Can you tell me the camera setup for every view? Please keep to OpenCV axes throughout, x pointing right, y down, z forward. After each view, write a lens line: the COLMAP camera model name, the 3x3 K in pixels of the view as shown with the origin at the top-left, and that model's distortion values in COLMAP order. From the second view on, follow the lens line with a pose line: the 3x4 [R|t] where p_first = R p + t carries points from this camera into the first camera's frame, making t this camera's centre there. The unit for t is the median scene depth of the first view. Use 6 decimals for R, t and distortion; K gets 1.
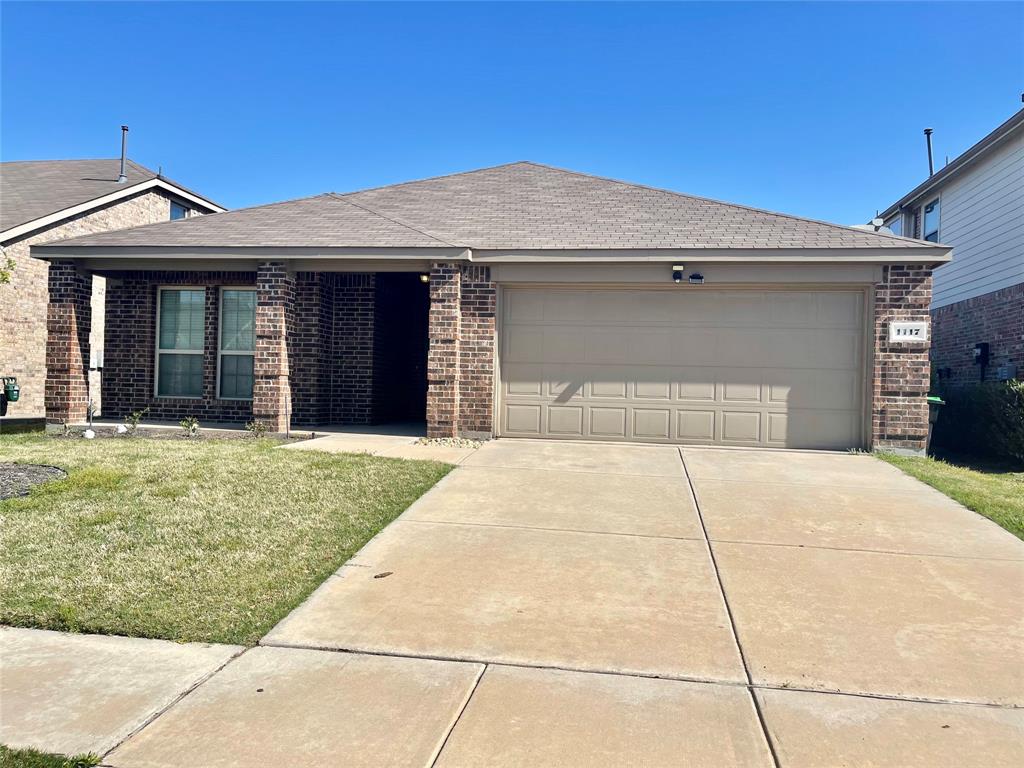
lens RADIAL K [[776.9, 0, 512.0], [0, 776.9, 384.0], [0, 0, 1]] dist [0.069360, -0.100246]
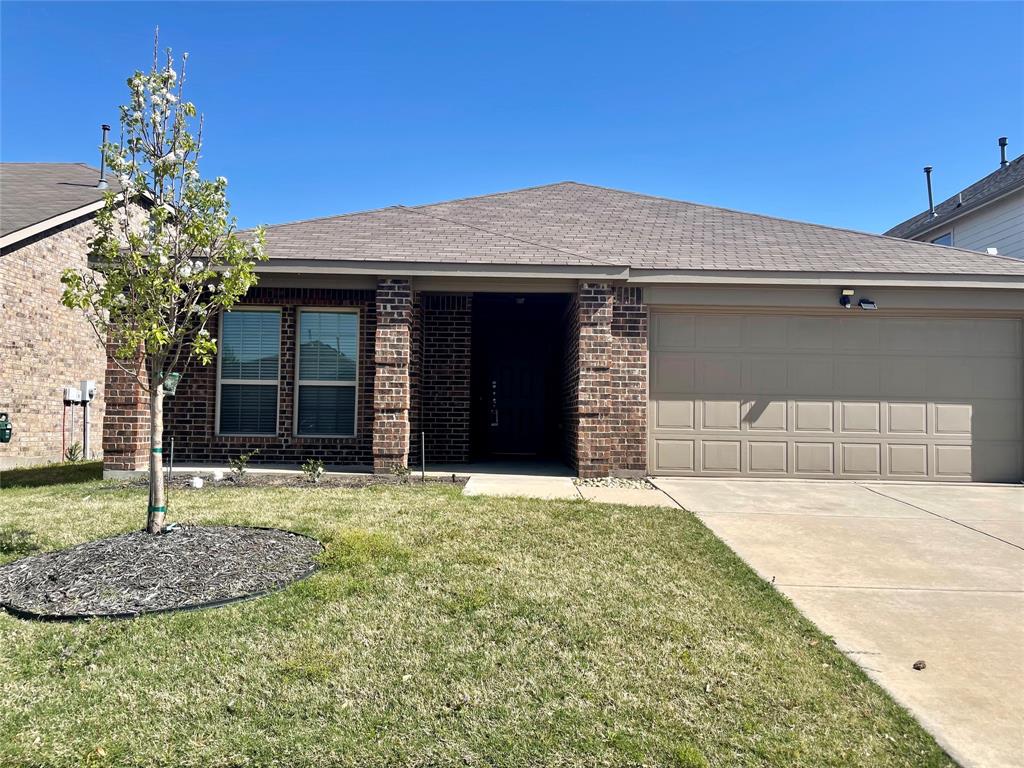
lens RADIAL K [[776.9, 0, 512.0], [0, 776.9, 384.0], [0, 0, 1]] dist [0.069360, -0.100246]
pose [[0.987055, -0.002015, 0.160372, -0.317754], [0.008097, 0.999272, -0.037276, -0.005483], [-0.160180, 0.038092, 0.986353, 0.125277]]
